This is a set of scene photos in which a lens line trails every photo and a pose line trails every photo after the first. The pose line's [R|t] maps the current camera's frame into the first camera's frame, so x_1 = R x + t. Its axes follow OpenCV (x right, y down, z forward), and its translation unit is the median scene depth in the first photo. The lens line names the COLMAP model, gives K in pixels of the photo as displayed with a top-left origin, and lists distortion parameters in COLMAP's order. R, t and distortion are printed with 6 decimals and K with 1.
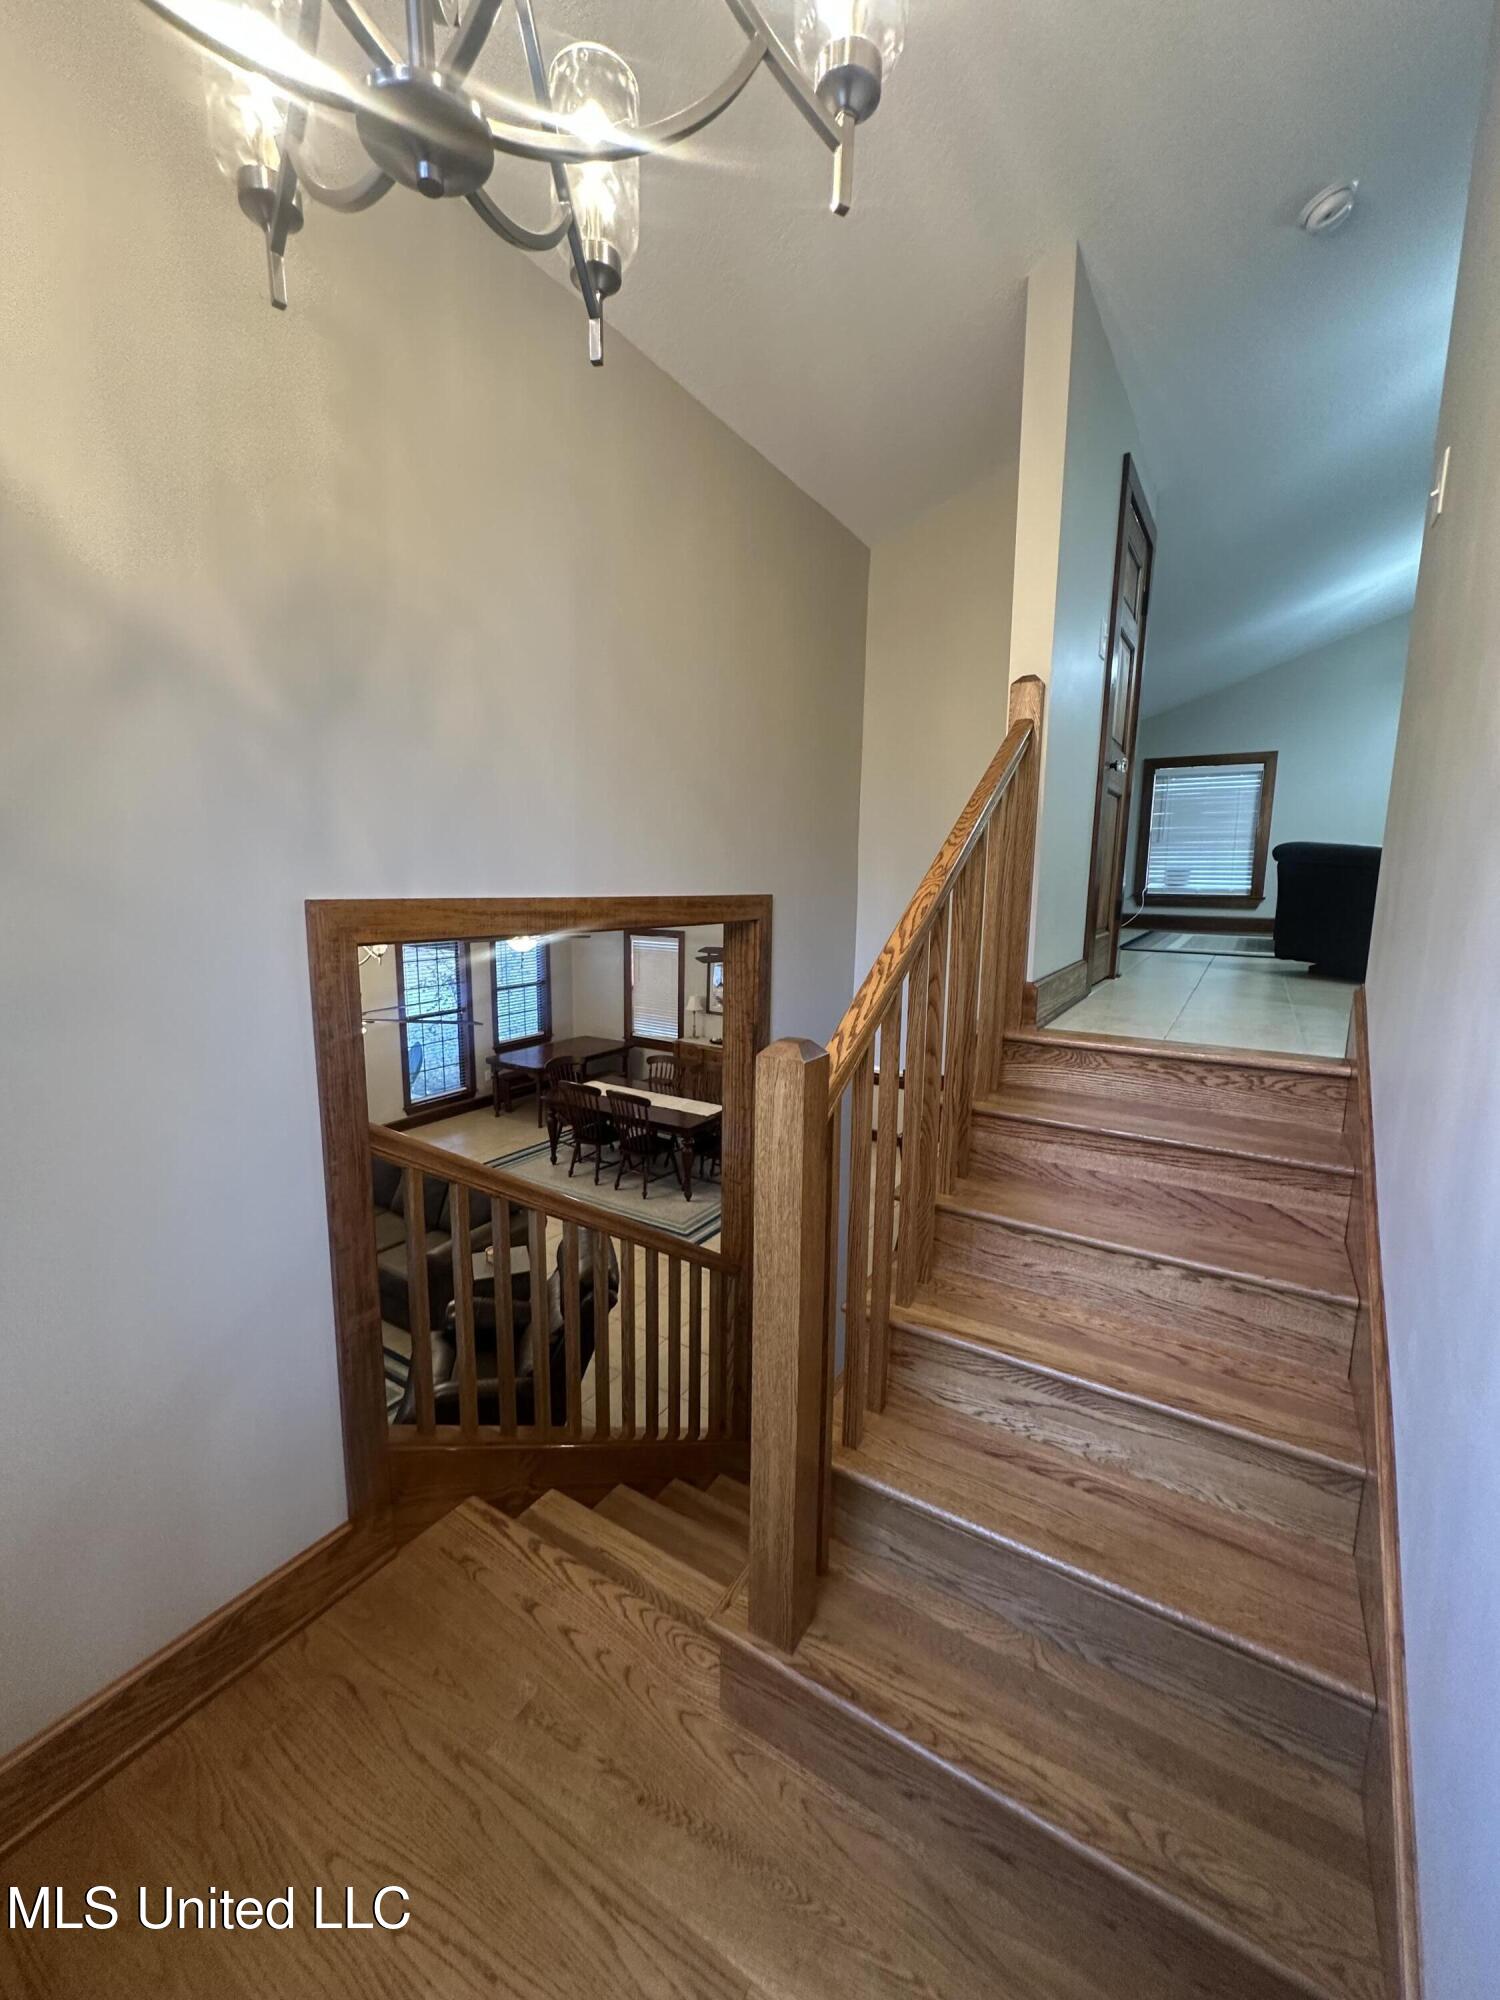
lens RADIAL K [[797.7, 0, 750.4], [0, 797.7, 1000.1], [0, 0, 1]] dist [-0.001187, -0.000511]
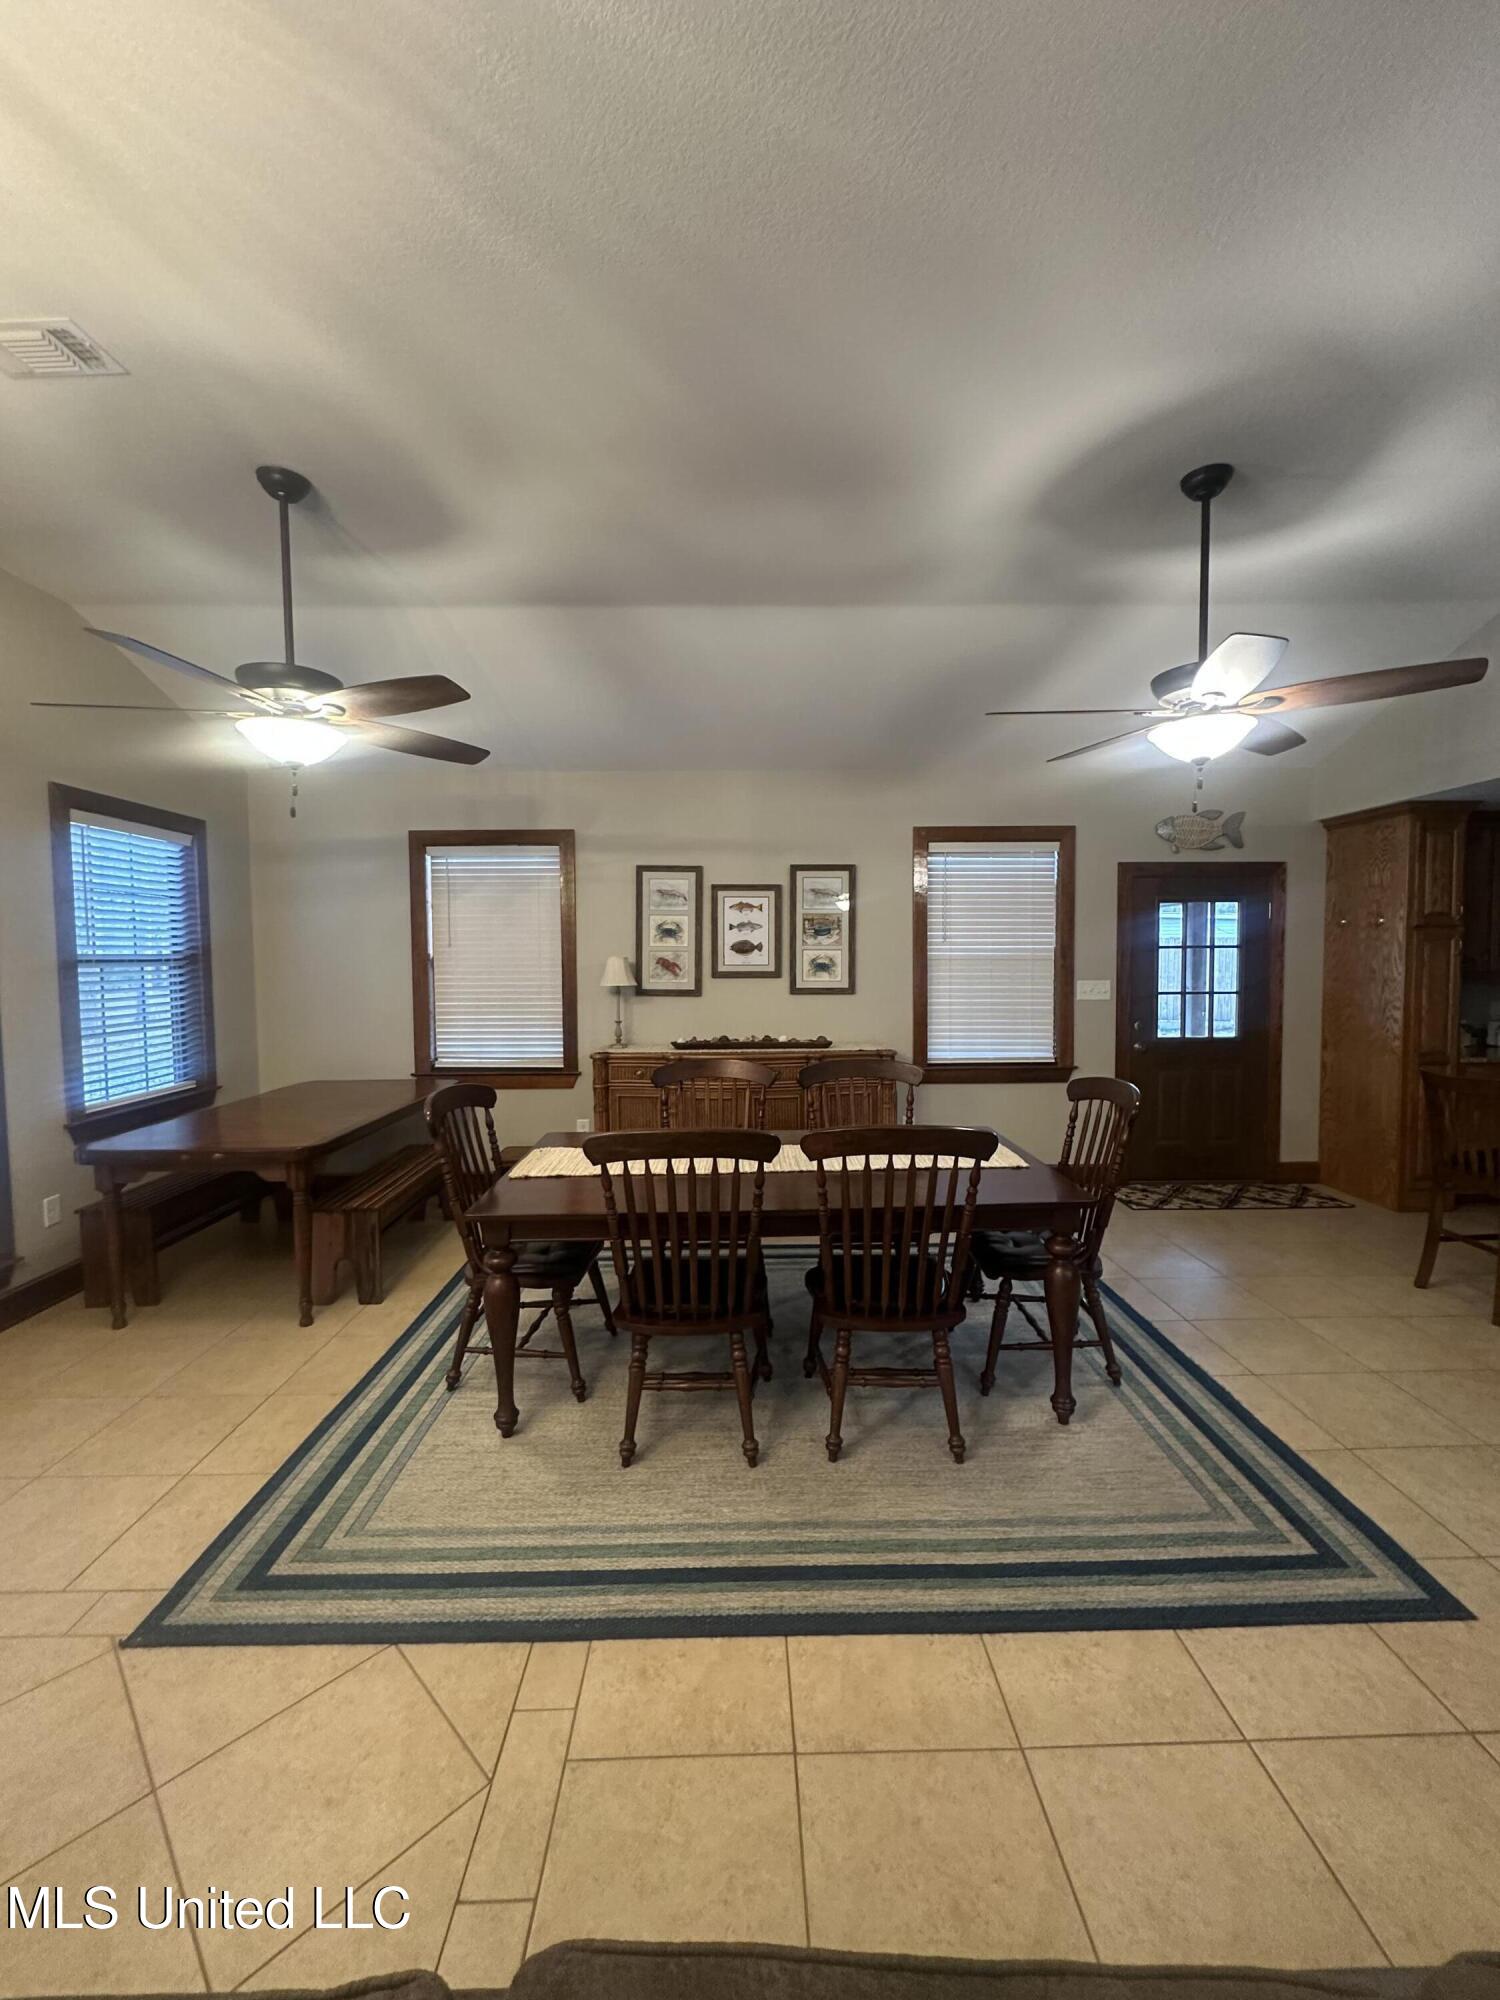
lens RADIAL K [[797.7, 0, 746.5], [0, 797.7, 997.5], [0, 0, 1]] dist [-0.001187, -0.000511]
pose [[0.841270, -0.049861, 0.538310, -0.256532], [0.103425, 0.992190, -0.069730, 0.058441], [-0.530629, 0.114337, 0.839857, 0.541983]]
